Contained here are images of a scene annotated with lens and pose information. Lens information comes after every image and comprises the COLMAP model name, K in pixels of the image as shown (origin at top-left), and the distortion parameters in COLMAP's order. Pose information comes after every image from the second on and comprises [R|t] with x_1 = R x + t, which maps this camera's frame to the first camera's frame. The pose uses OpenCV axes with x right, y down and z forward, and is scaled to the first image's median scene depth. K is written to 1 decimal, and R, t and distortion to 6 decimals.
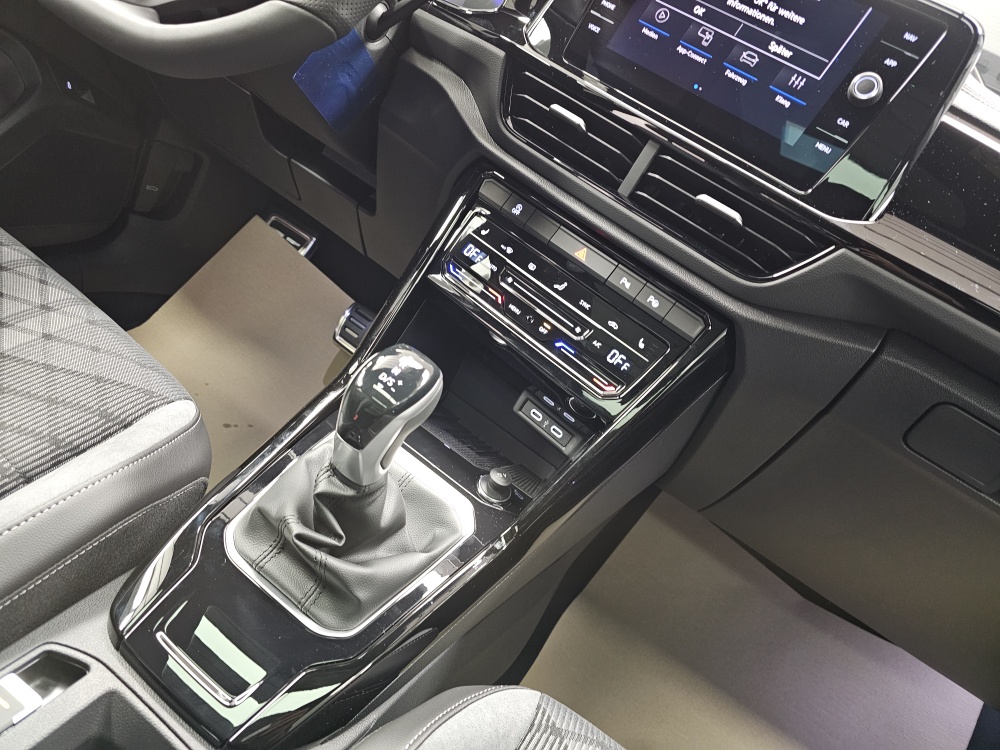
lens RADIAL K [[667.4, 0, 490.8], [0, 667.4, 371.8], [0, 0, 1]] dist [0.055693, -0.048720]
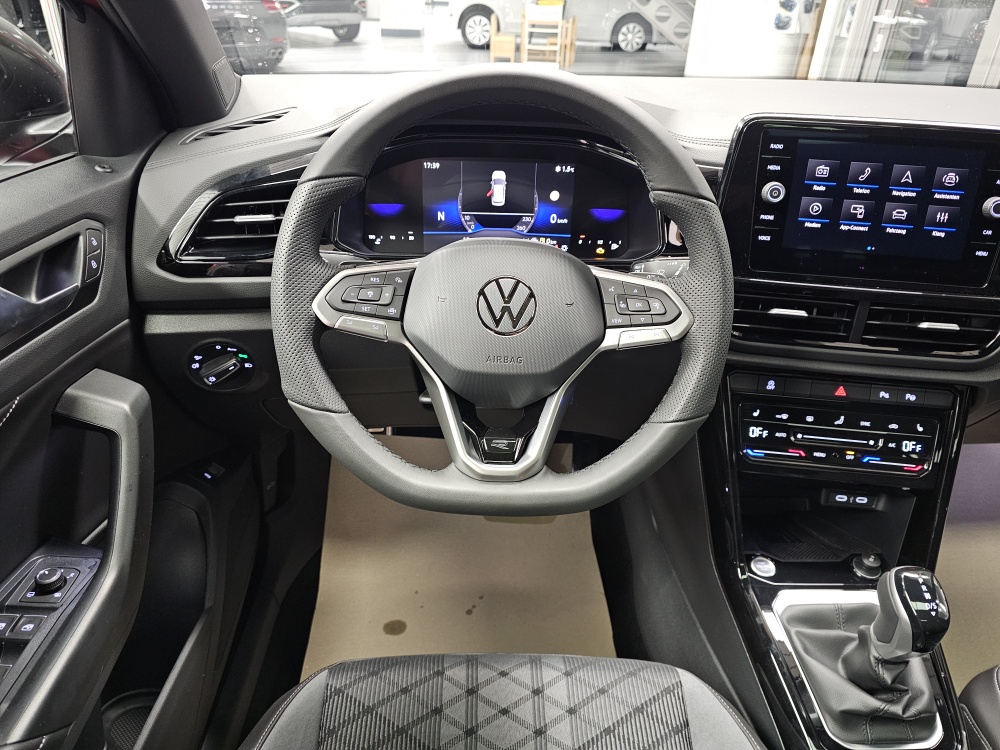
lens RADIAL K [[667.4, 0, 507.8], [0, 667.4, 368.4], [0, 0, 1]] dist [0.055693, -0.048720]
pose [[0.791945, -0.578756, 0.194586, -0.638243], [0.535716, 0.811511, 0.233363, -0.911783], [-0.292969, -0.080568, 0.952721, -0.060322]]
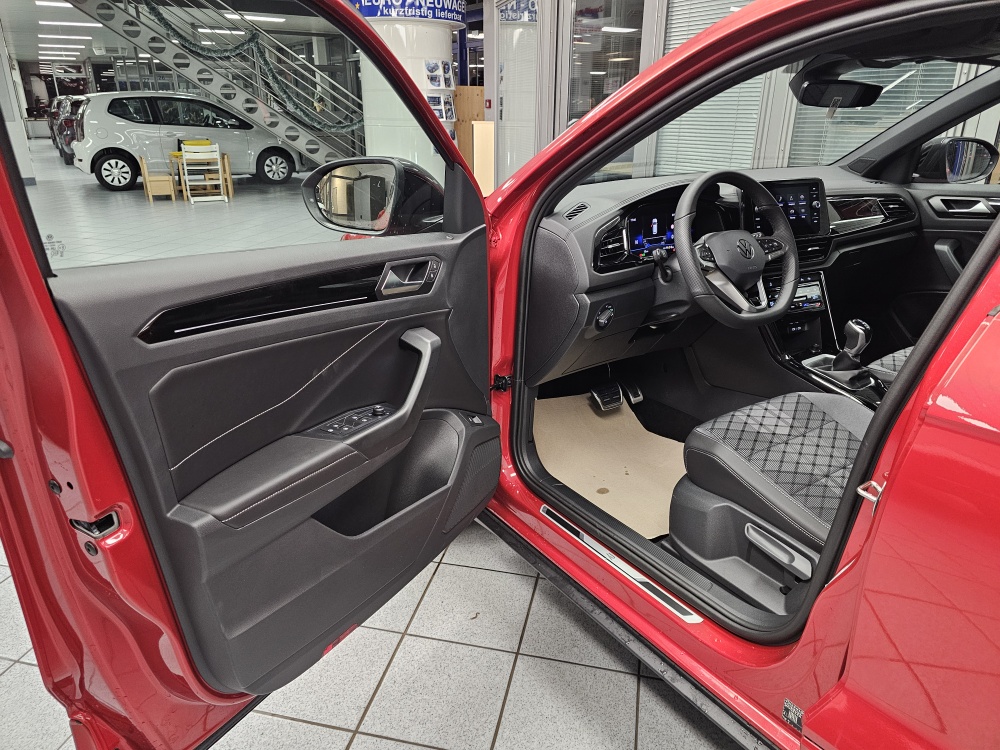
lens RADIAL K [[667.4, 0, 495.2], [0, 667.4, 371.4], [0, 0, 1]] dist [0.055693, -0.048720]
pose [[0.410107, -0.688867, 0.597724, -2.935751], [0.590948, 0.699894, 0.401159, -2.193578], [-0.694689, 0.188706, 0.694117, -0.236849]]
